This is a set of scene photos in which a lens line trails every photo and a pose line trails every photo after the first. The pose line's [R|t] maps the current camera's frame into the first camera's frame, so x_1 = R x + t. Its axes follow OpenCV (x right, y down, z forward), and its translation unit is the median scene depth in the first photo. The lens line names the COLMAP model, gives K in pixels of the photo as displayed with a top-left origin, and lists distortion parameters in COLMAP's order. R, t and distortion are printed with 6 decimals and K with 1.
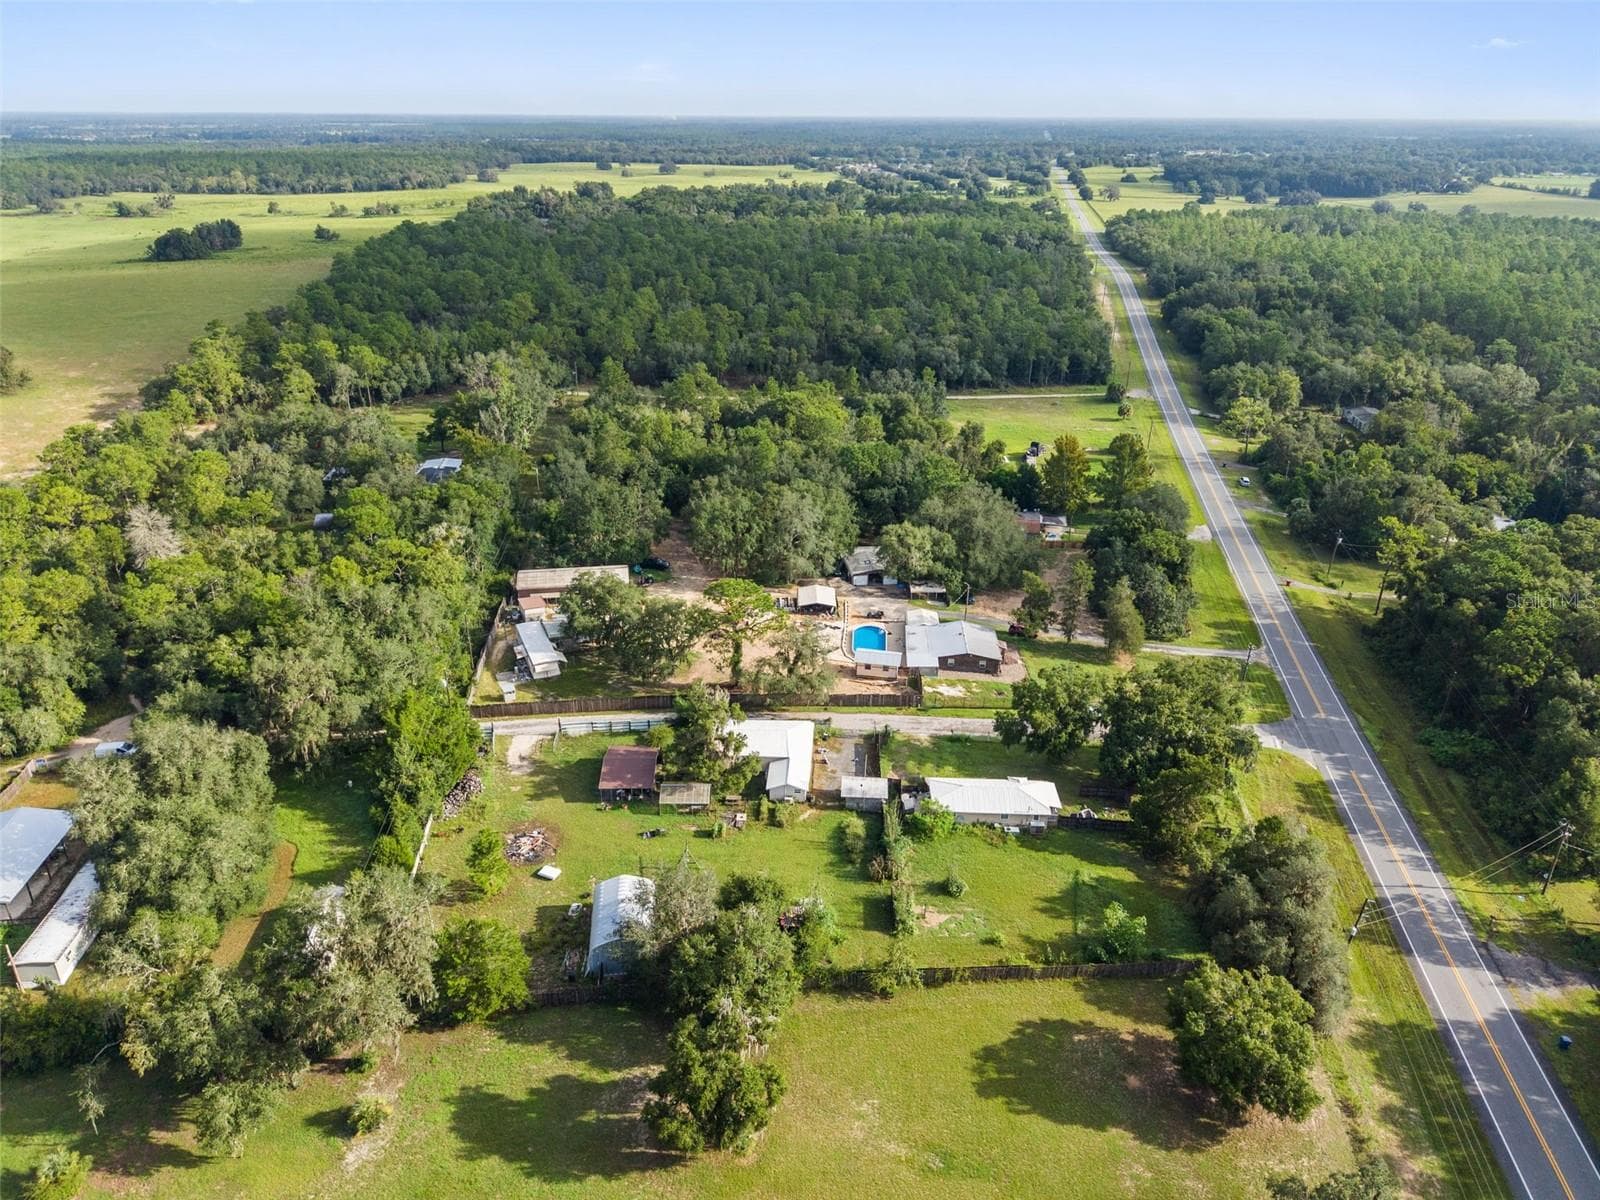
lens RADIAL K [[1055.2, 0, 800.0], [0, 1055.2, 600.0], [0, 0, 1]] dist [0.126874, -0.284372]
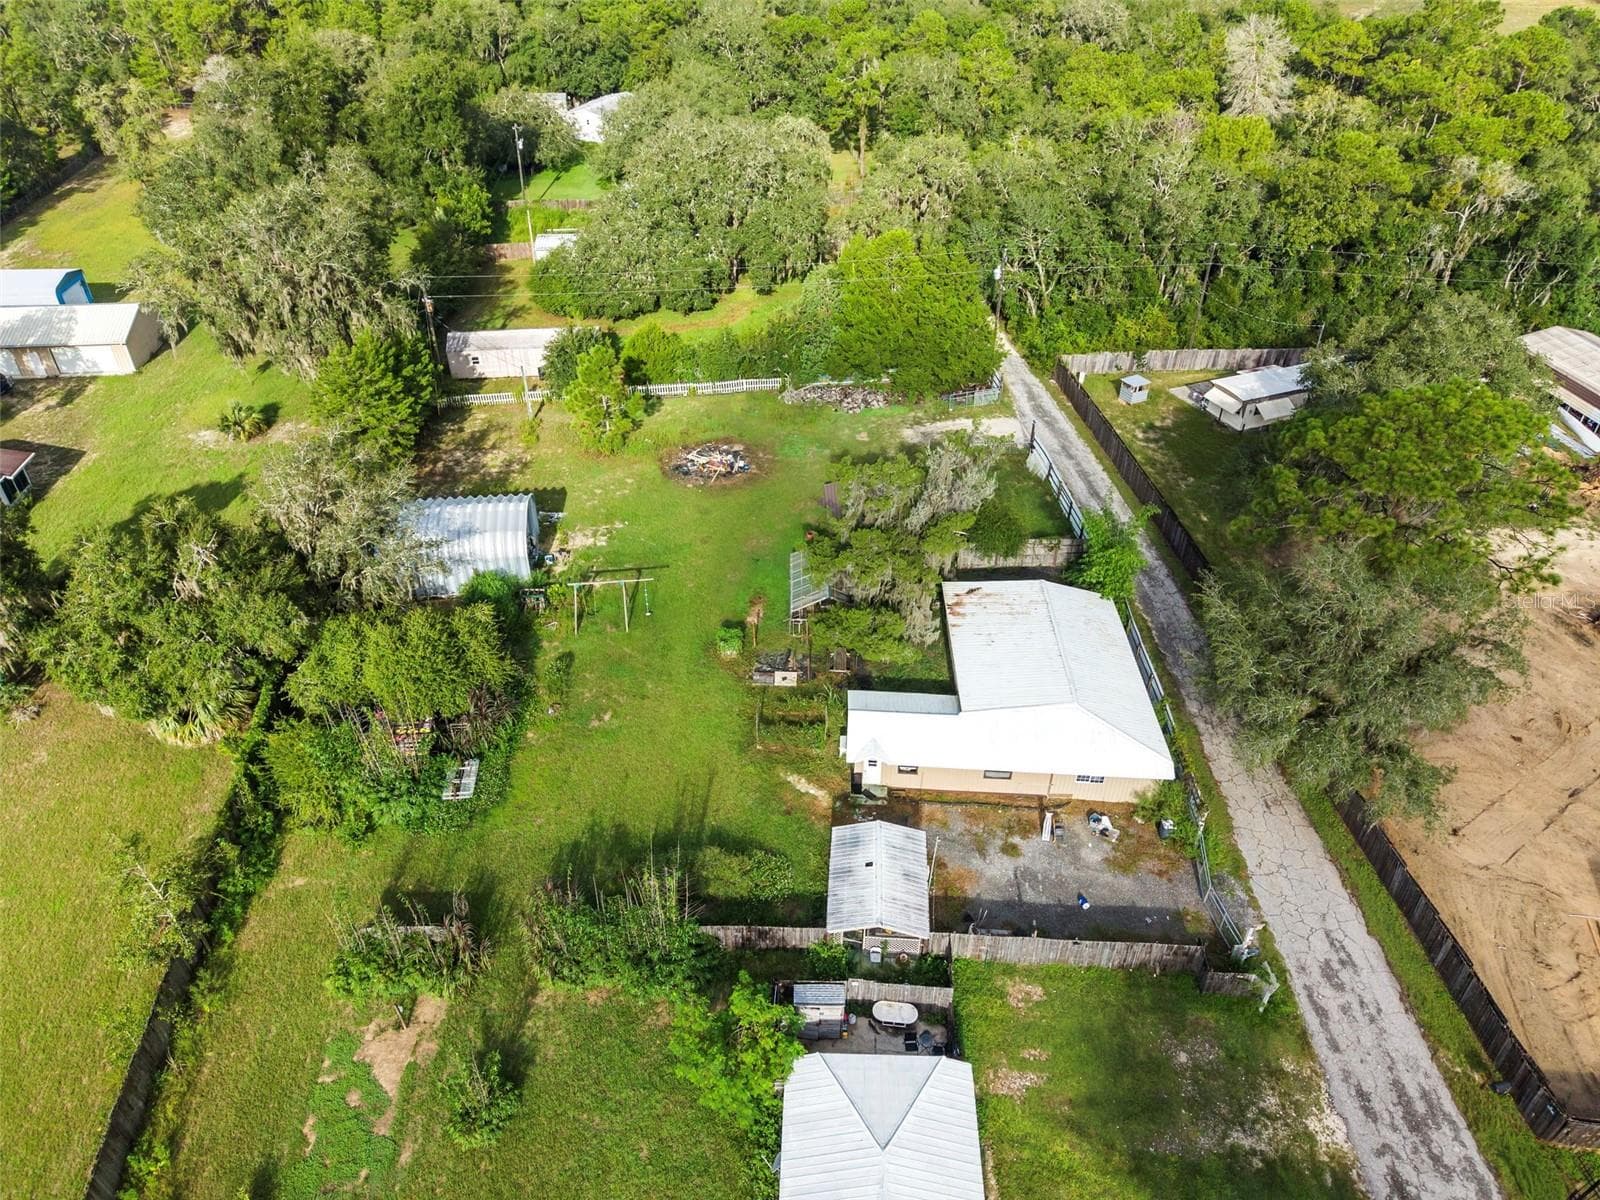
lens RADIAL K [[1066.7, 0, 800.0], [0, 1066.7, 600.0], [0, 0, 1]] dist [0.041593, -0.054571]
pose [[-0.001129, 0.590654, -0.806924, 0.293812], [-0.420944, 0.731670, 0.536159, -0.072983], [0.907086, 0.340275, 0.247806, 0.851936]]
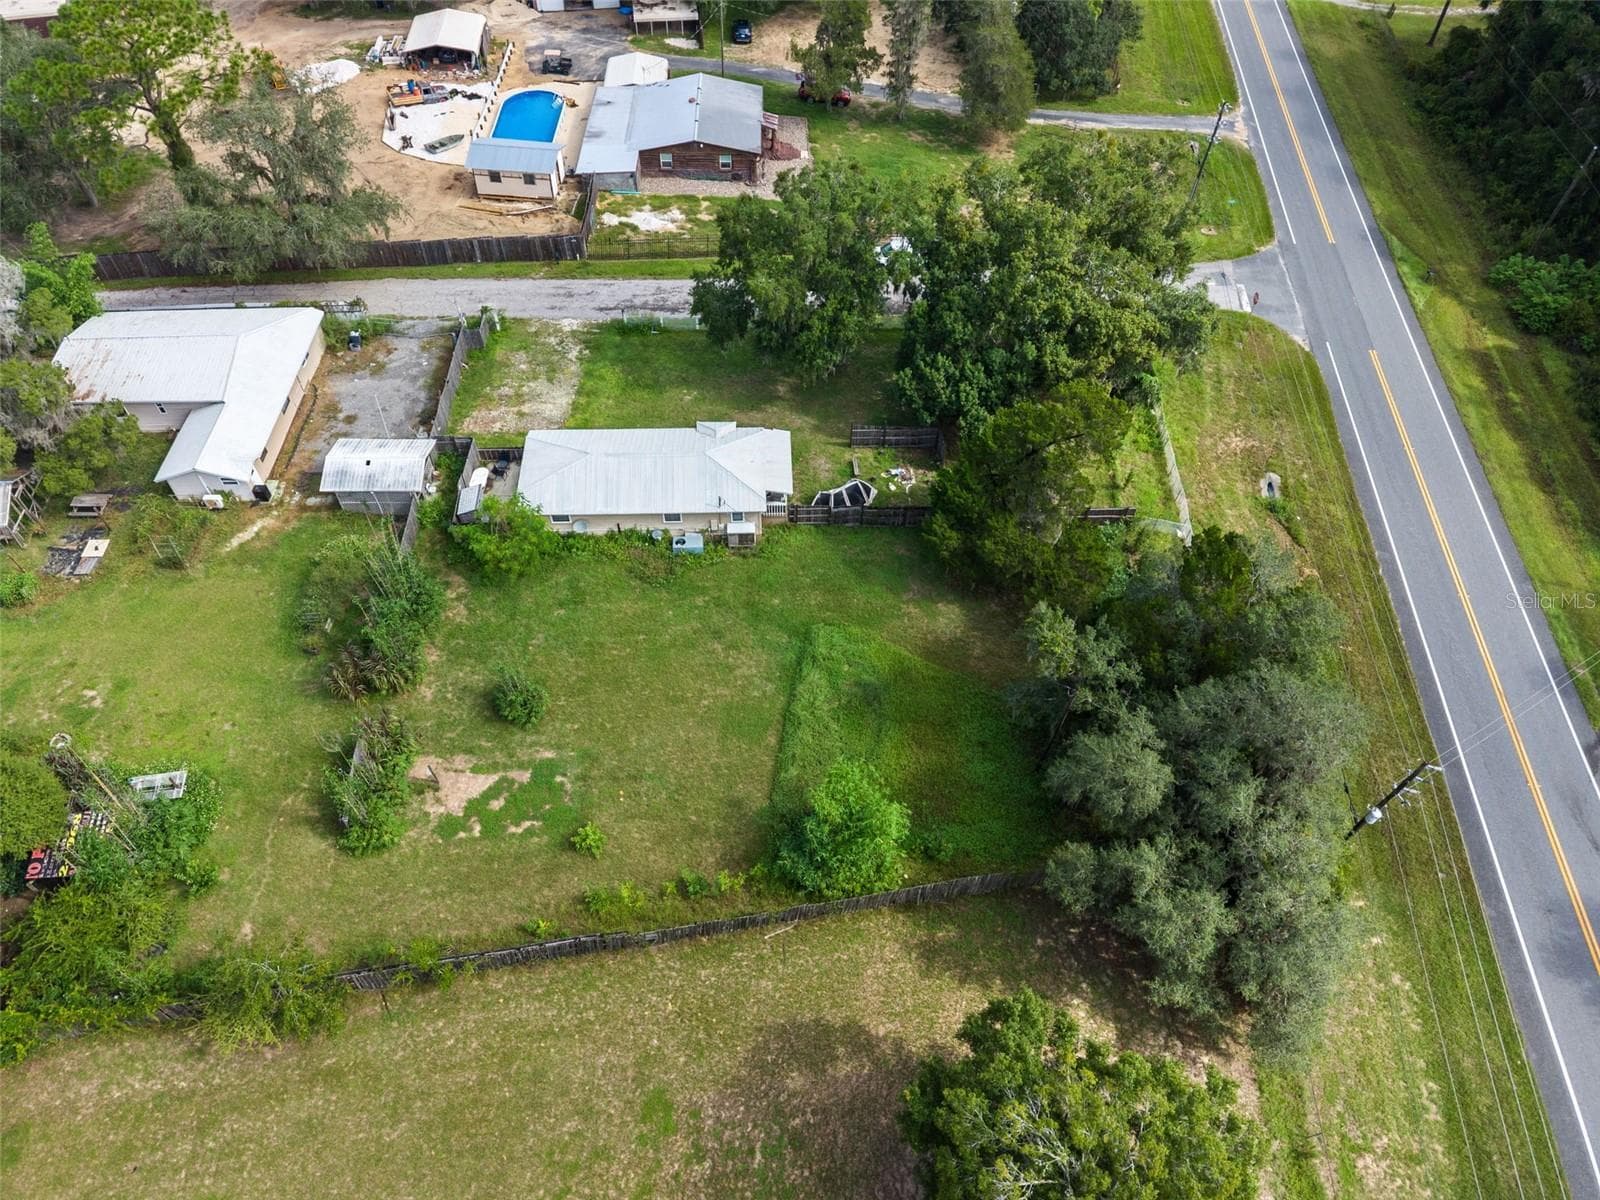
lens RADIAL K [[1066.7, 0, 800.0], [0, 1066.7, 600.0], [0, 0, 1]] dist [0.041593, -0.054571]
pose [[0.997478, -0.054191, 0.045845, 0.219453], [0.028459, 0.897004, 0.441104, 0.027394], [-0.065027, -0.438687, 0.896284, 0.536957]]
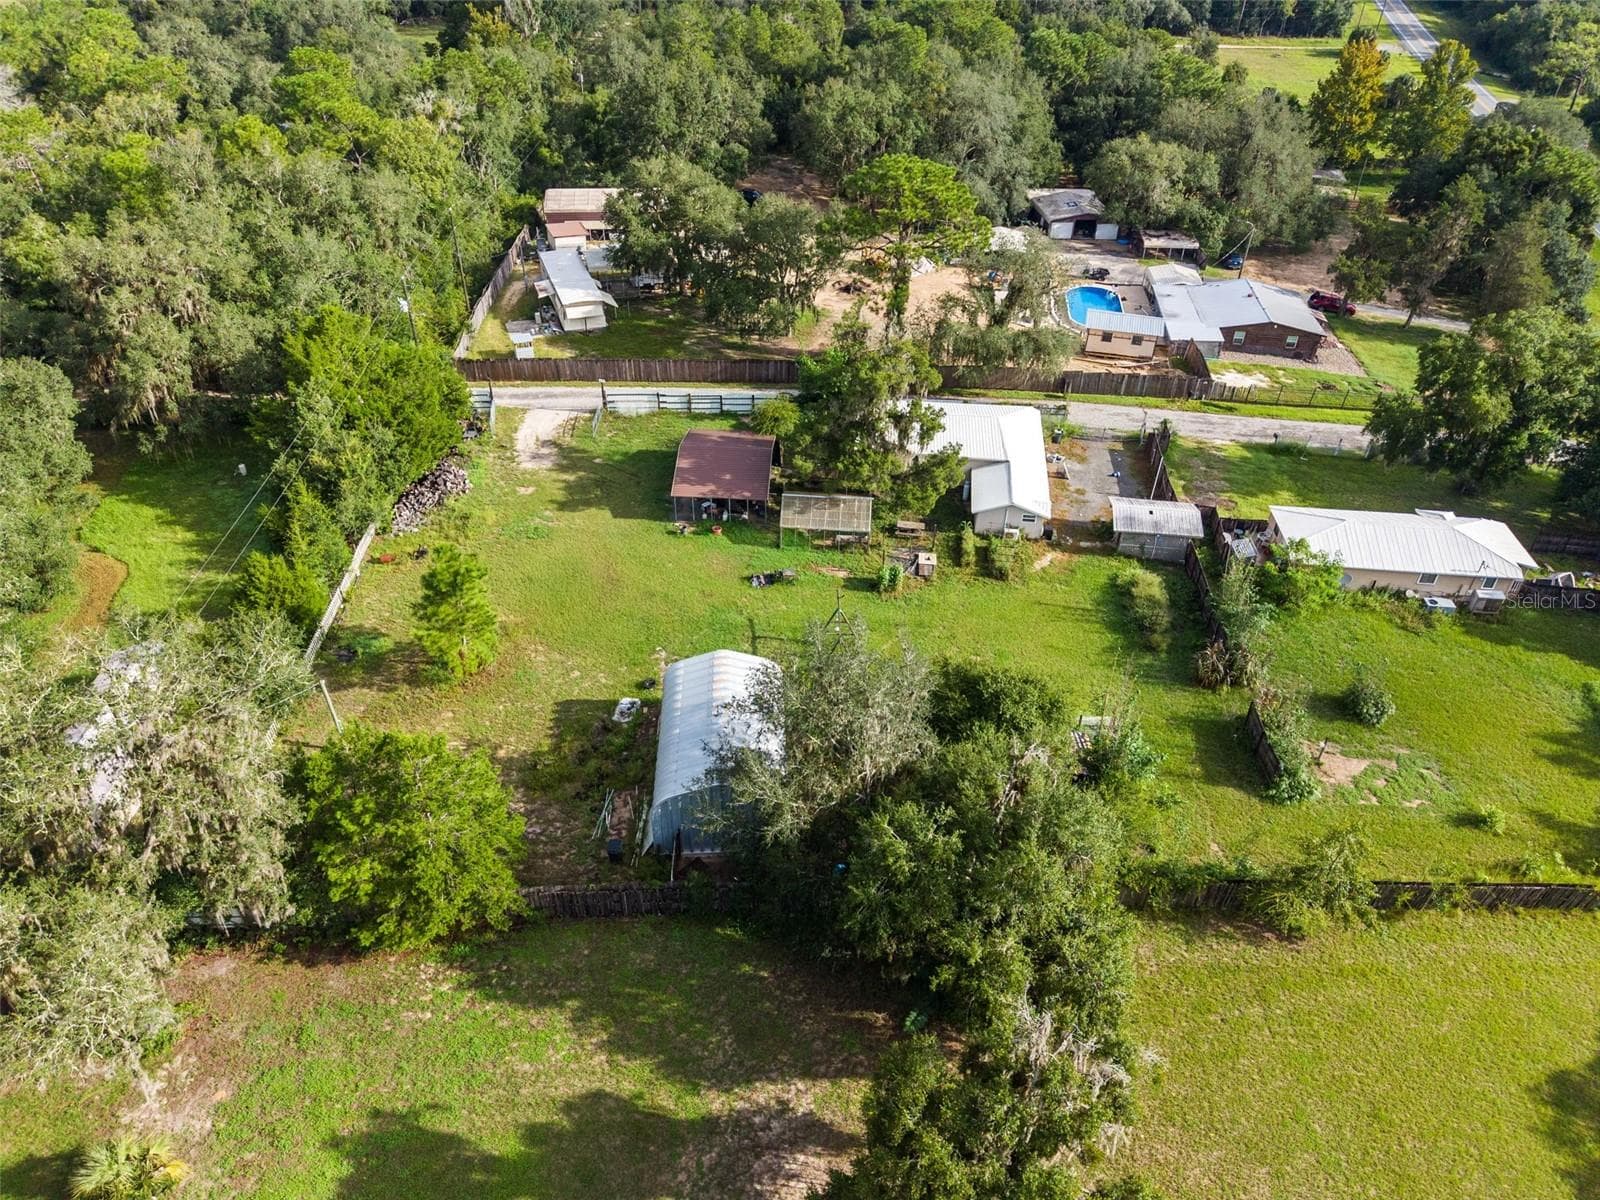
lens RADIAL K [[1066.7, 0, 800.0], [0, 1066.7, 600.0], [0, 0, 1]] dist [0.041593, -0.054571]
pose [[0.997378, 0.047105, -0.054944, -0.087506], [-0.034725, 0.977568, 0.207739, 0.110677], [0.063497, -0.205286, 0.976640, 0.442979]]
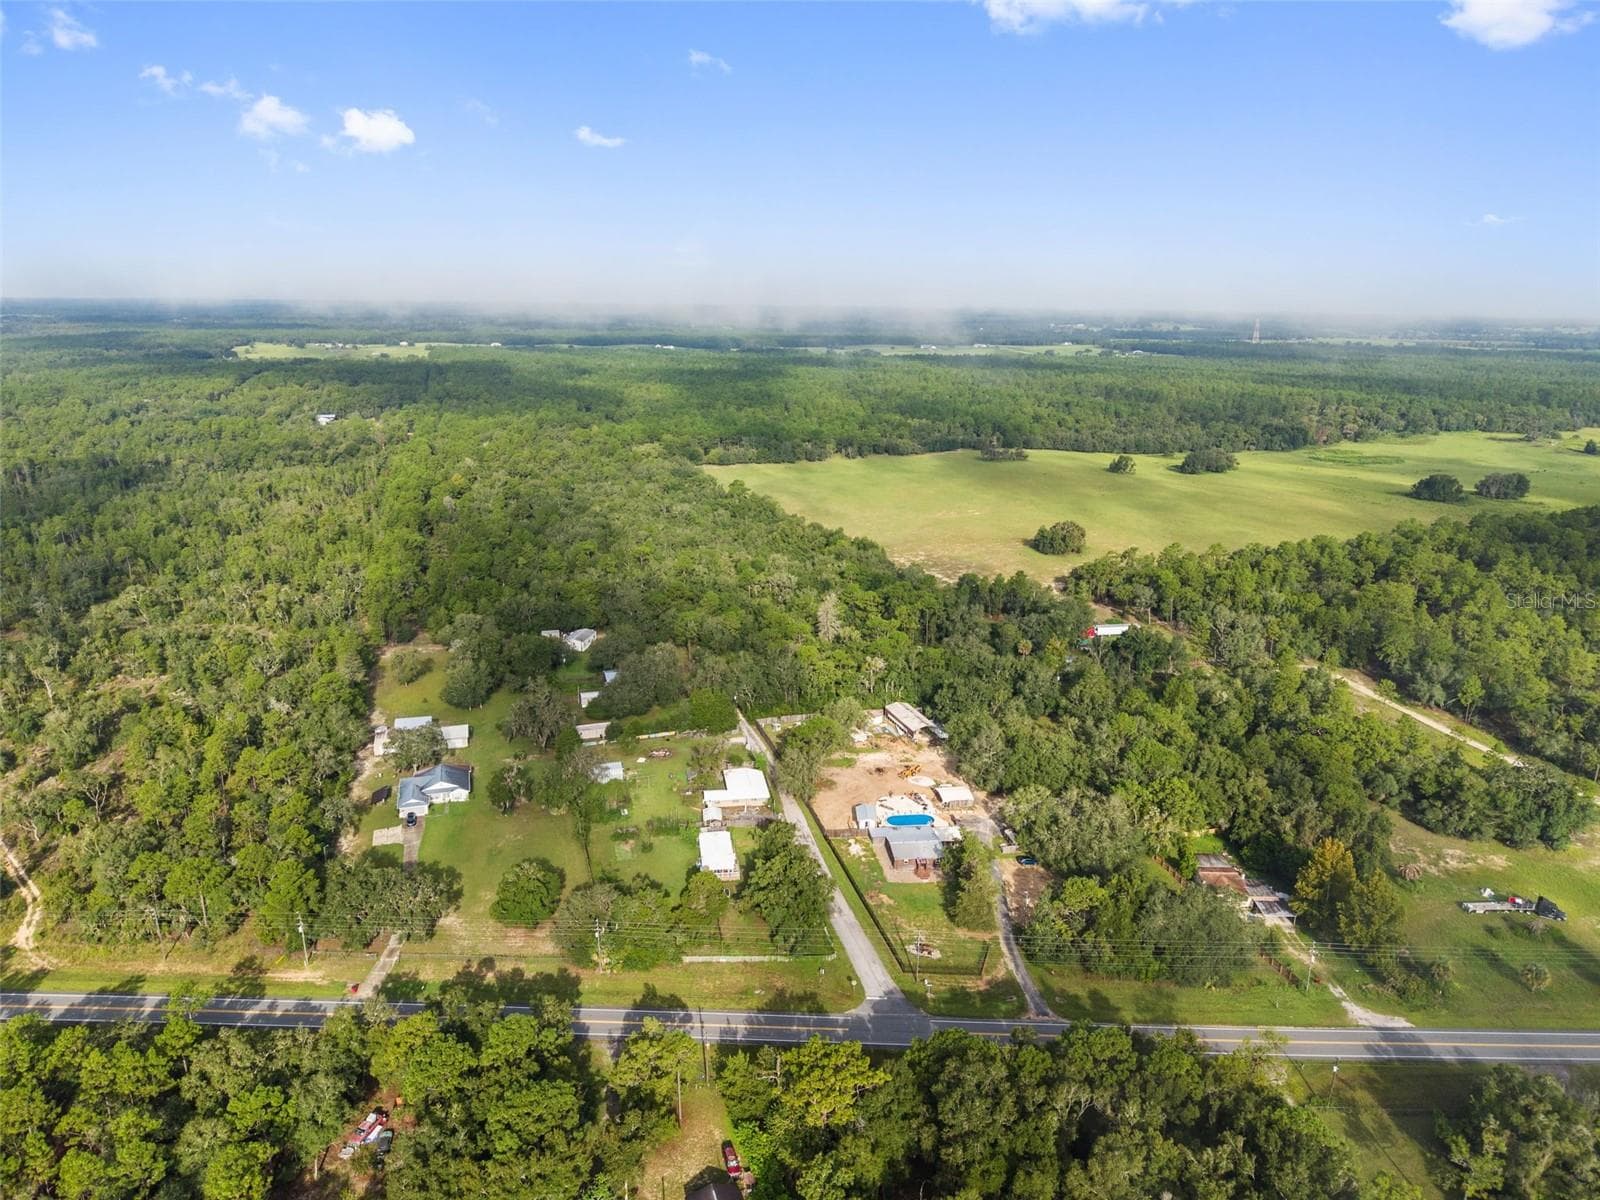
lens RADIAL K [[1055.2, 0, 800.0], [0, 1055.2, 600.0], [0, 0, 1]] dist [0.126874, -0.284372]
pose [[0.185225, 0.259677, -0.947765, 1.761330], [-0.415556, 0.894675, 0.163917, -0.533743], [0.890508, 0.363488, 0.273627, 0.483954]]
